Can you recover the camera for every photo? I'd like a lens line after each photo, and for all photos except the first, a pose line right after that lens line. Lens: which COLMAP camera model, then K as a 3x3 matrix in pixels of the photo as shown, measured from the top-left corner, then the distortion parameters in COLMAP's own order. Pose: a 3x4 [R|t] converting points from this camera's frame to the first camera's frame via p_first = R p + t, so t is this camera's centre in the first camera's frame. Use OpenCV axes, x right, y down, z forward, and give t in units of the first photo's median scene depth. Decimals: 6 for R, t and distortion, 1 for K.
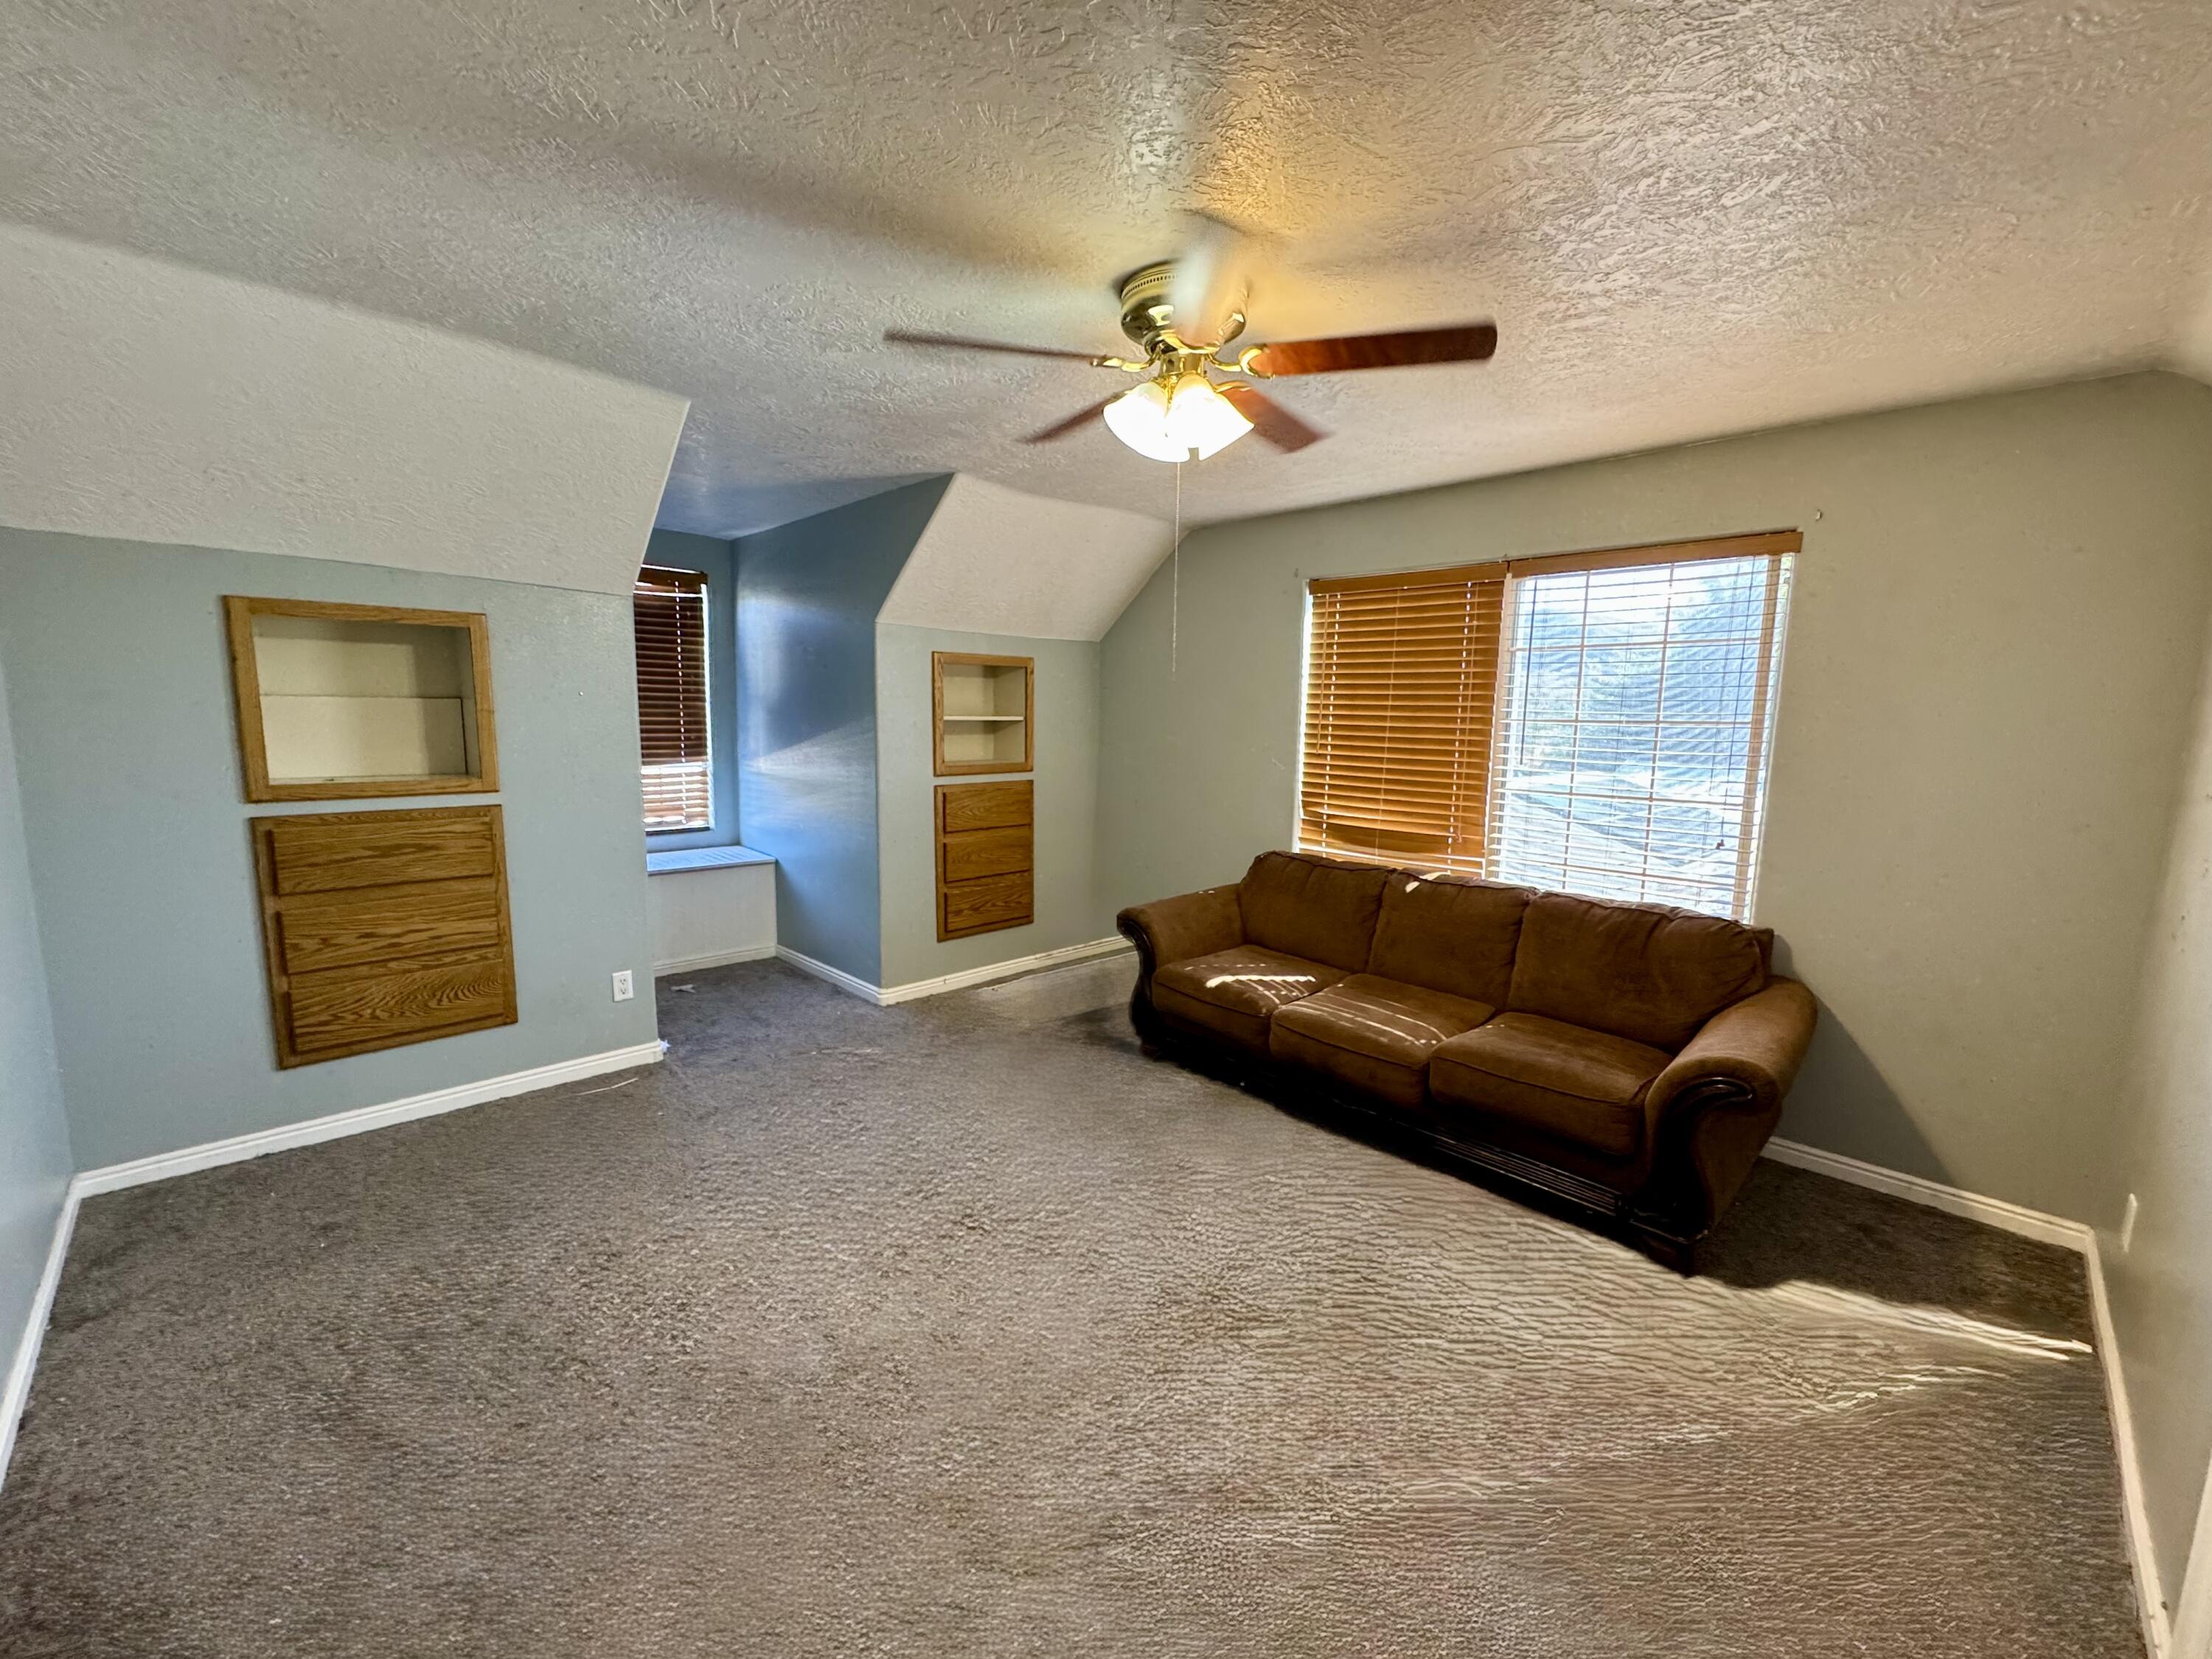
lens RADIAL K [[880.1, 0, 1105.5], [0, 880.1, 834.6], [0, 0, 1]] dist [0.001192, -0.000041]
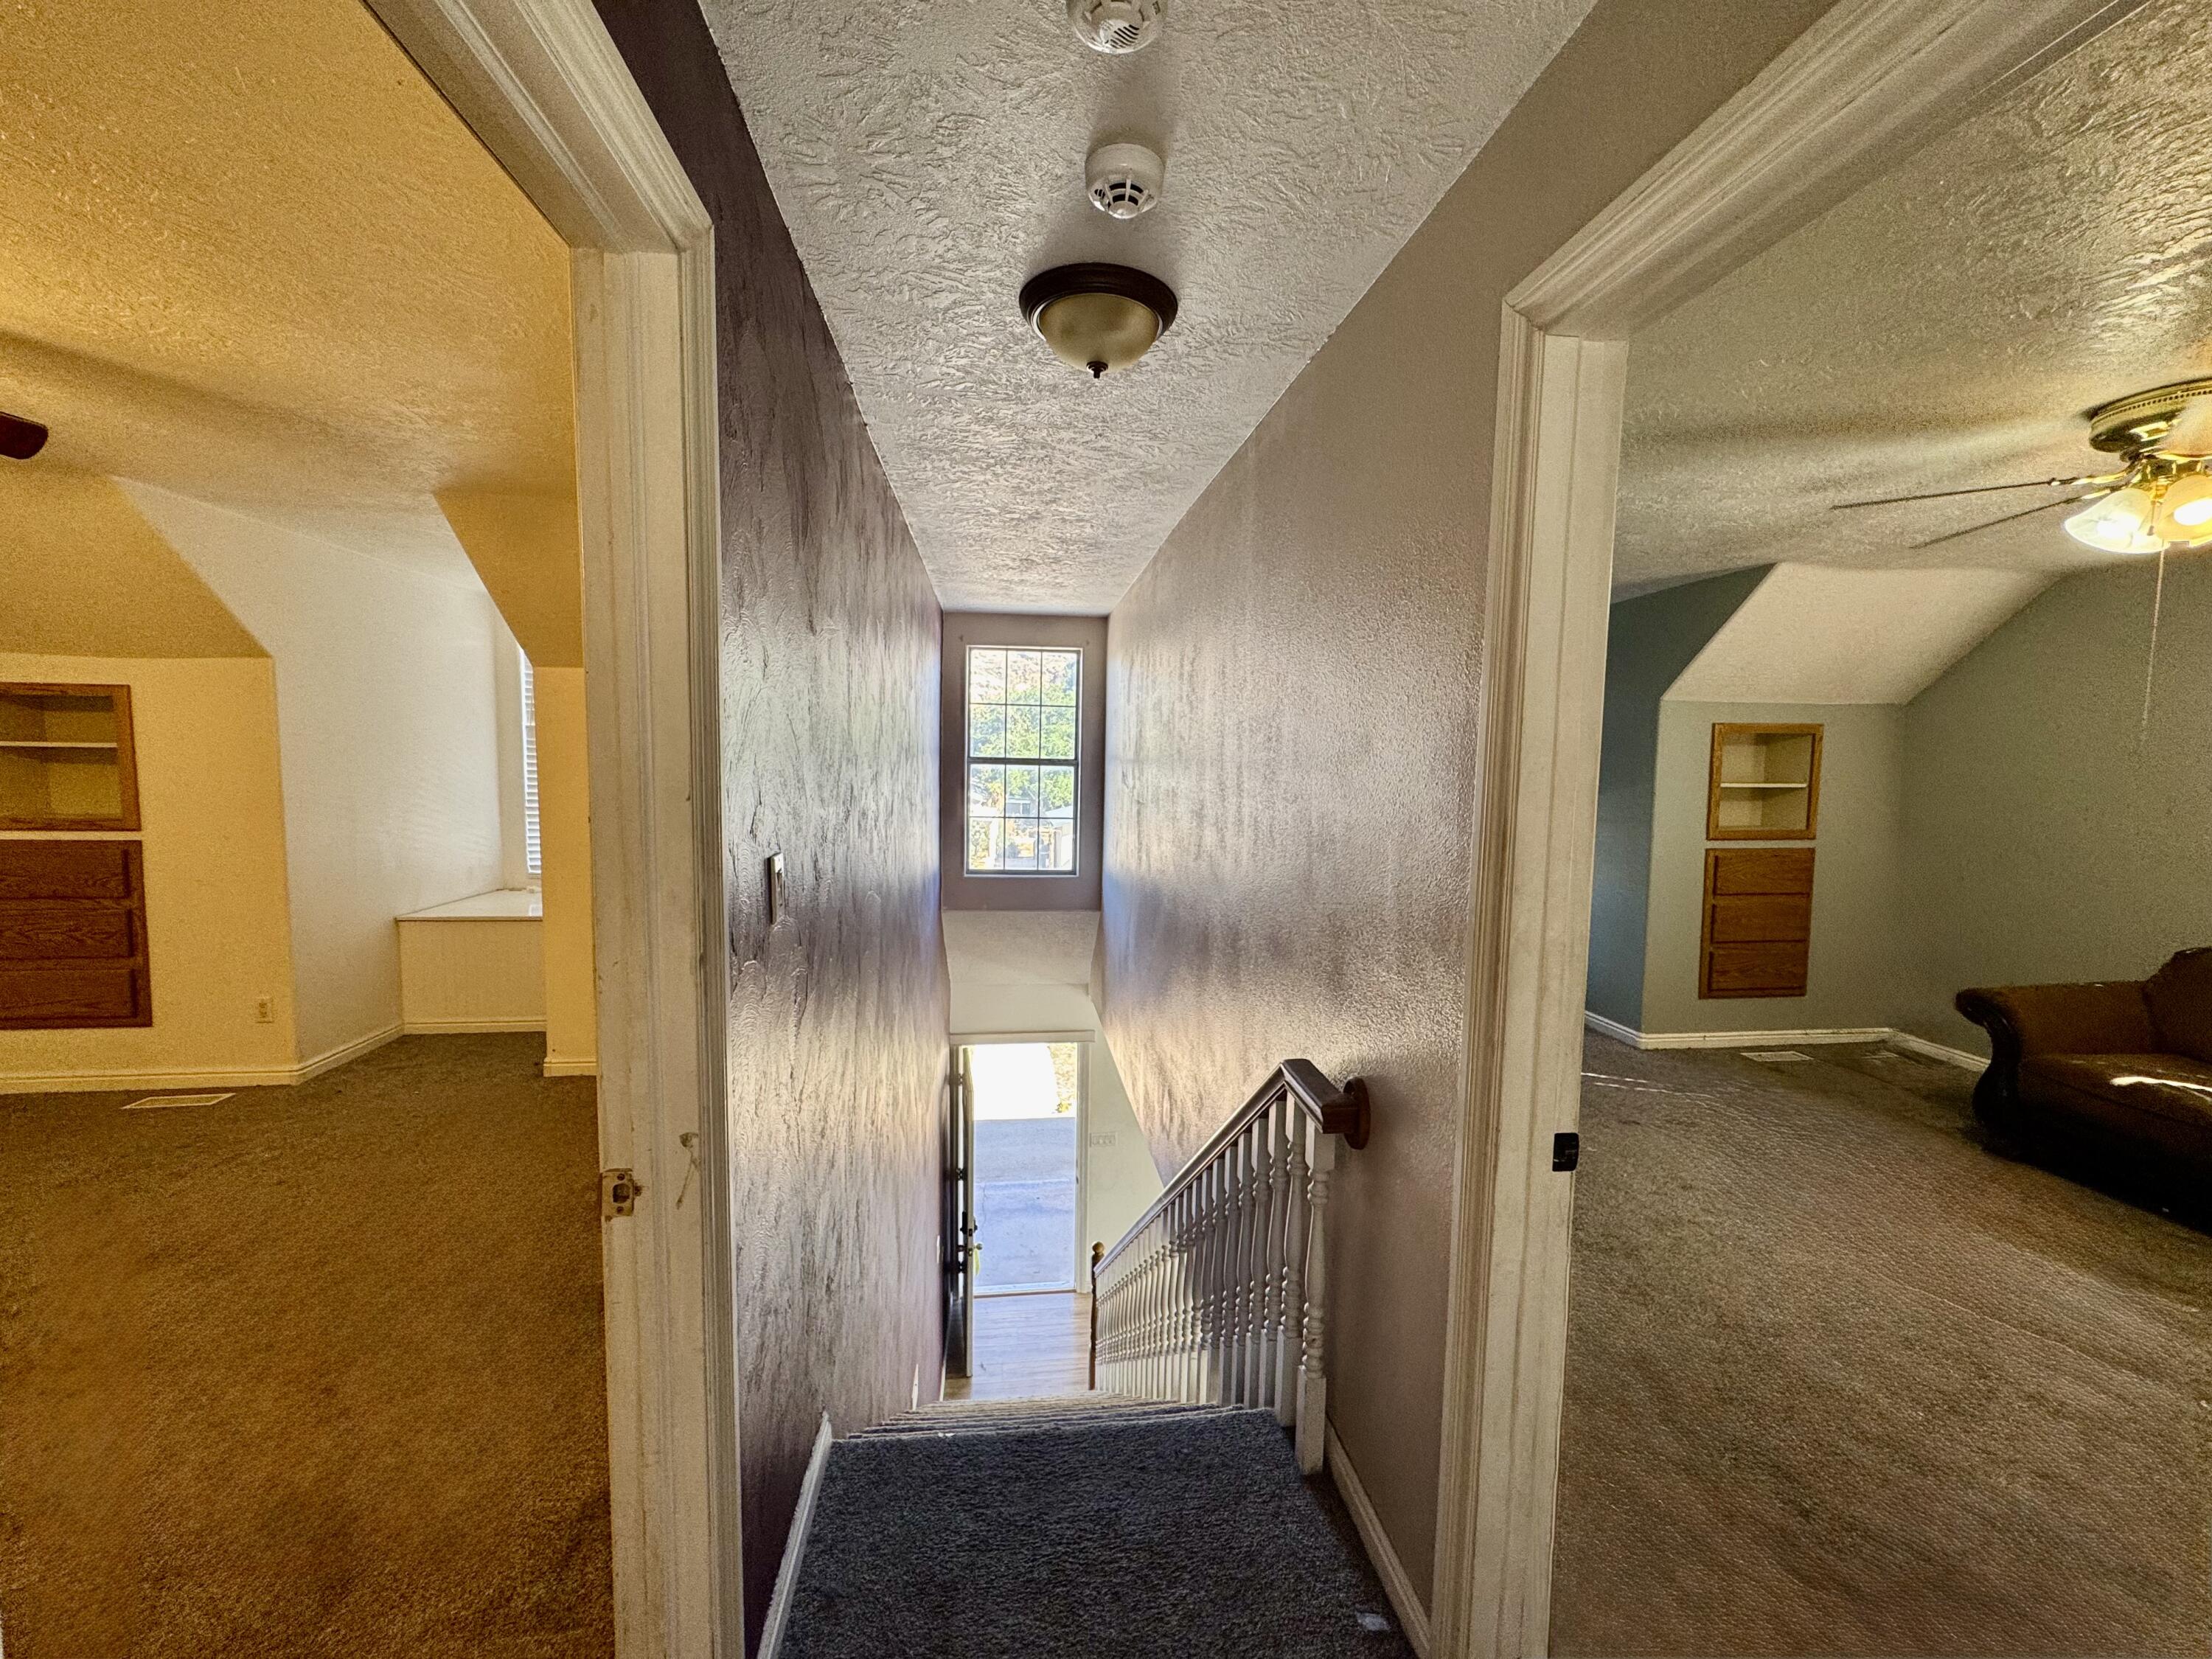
lens RADIAL K [[880.1, 0, 1108.3], [0, 880.1, 830.1], [0, 0, 1]] dist [0.001192, -0.000041]
pose [[0.794899, 0.036746, -0.605628, -0.126496], [-0.081352, 0.995606, -0.046369, 0.029645], [0.601263, 0.086127, 0.794396, -0.274019]]
